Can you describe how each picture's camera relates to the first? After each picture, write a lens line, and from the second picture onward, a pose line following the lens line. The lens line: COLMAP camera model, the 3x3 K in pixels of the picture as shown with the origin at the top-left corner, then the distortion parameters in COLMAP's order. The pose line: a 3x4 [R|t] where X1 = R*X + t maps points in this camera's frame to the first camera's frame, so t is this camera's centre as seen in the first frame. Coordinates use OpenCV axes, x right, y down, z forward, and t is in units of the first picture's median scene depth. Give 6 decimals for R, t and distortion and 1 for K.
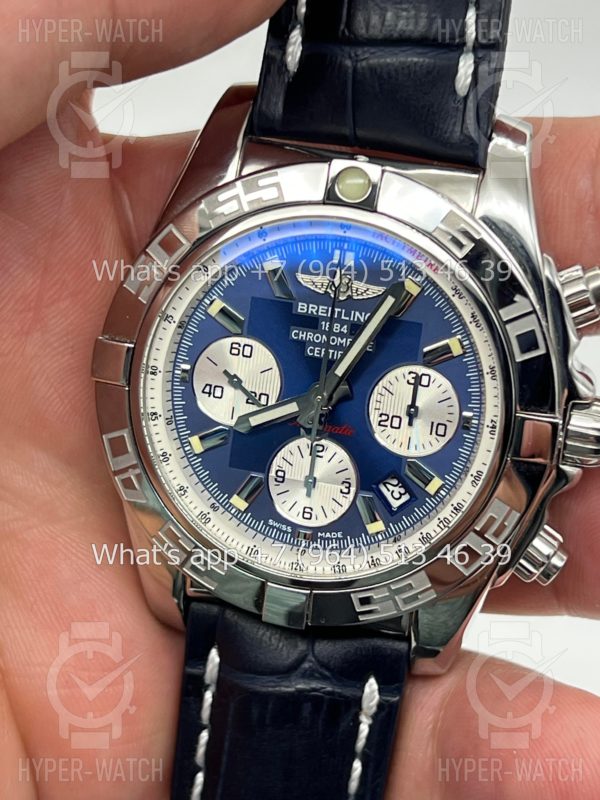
lens RADIAL K [[1945.8, 0, 306.3], [0, 1945.8, 397.8], [0, 0, 1]] dist [0.276598, 0.000000]
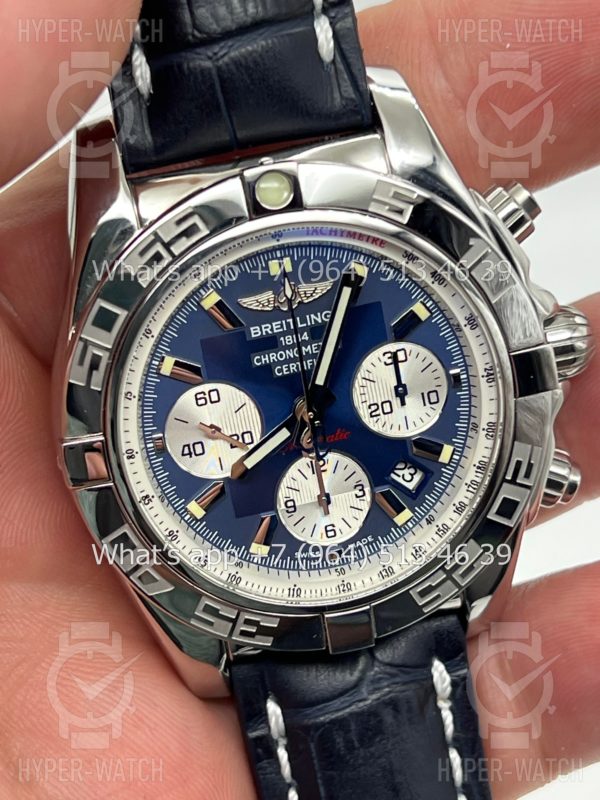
lens RADIAL K [[1945.8, 0, 315.9], [0, 1945.8, 410.7], [0, 0, 1]] dist [0.276598, 0.000000]
pose [[0.890004, -0.375998, 0.257913, -0.230375], [0.356607, 0.926500, 0.120118, -0.112453], [-0.284120, -0.014932, 0.958672, 0.095874]]
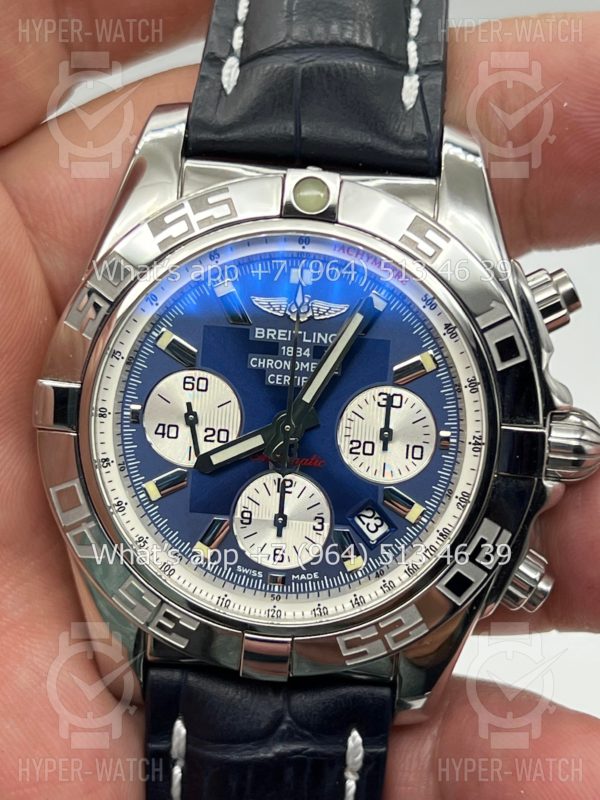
lens RADIAL K [[1945.8, 0, 300.6], [0, 1945.8, 399.3], [0, 0, 1]] dist [0.276598, 0.000000]
pose [[0.986472, -0.070009, 0.148229, -0.122399], [0.079640, 0.995012, -0.060063, 0.042438], [-0.143284, 0.071056, 0.987127, 0.081058]]
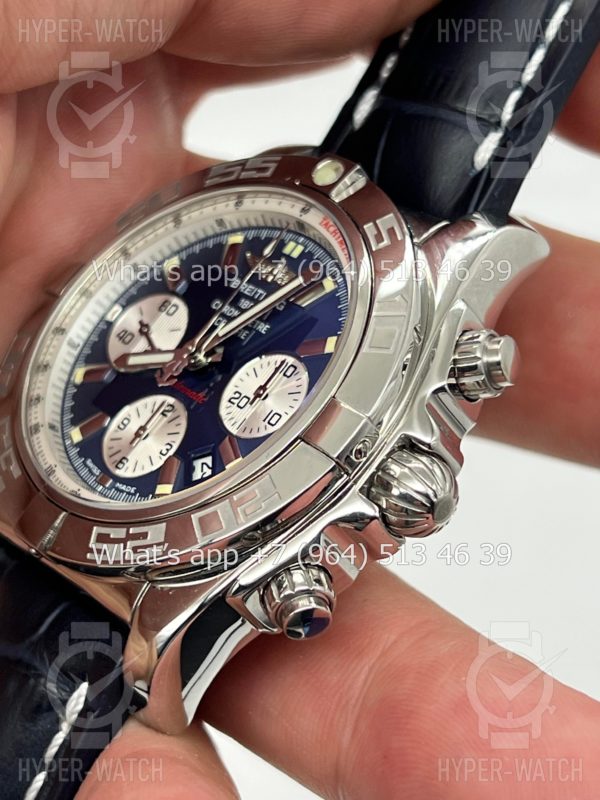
lens RADIAL K [[1945.8, 0, 301.2], [0, 1945.8, 402.5], [0, 0, 1]] dist [0.276598, 0.000000]
pose [[0.786745, 0.317140, -0.529580, 0.549184], [-0.555851, 0.737081, -0.384371, 0.347416], [0.268444, 0.596769, 0.756177, 0.315204]]
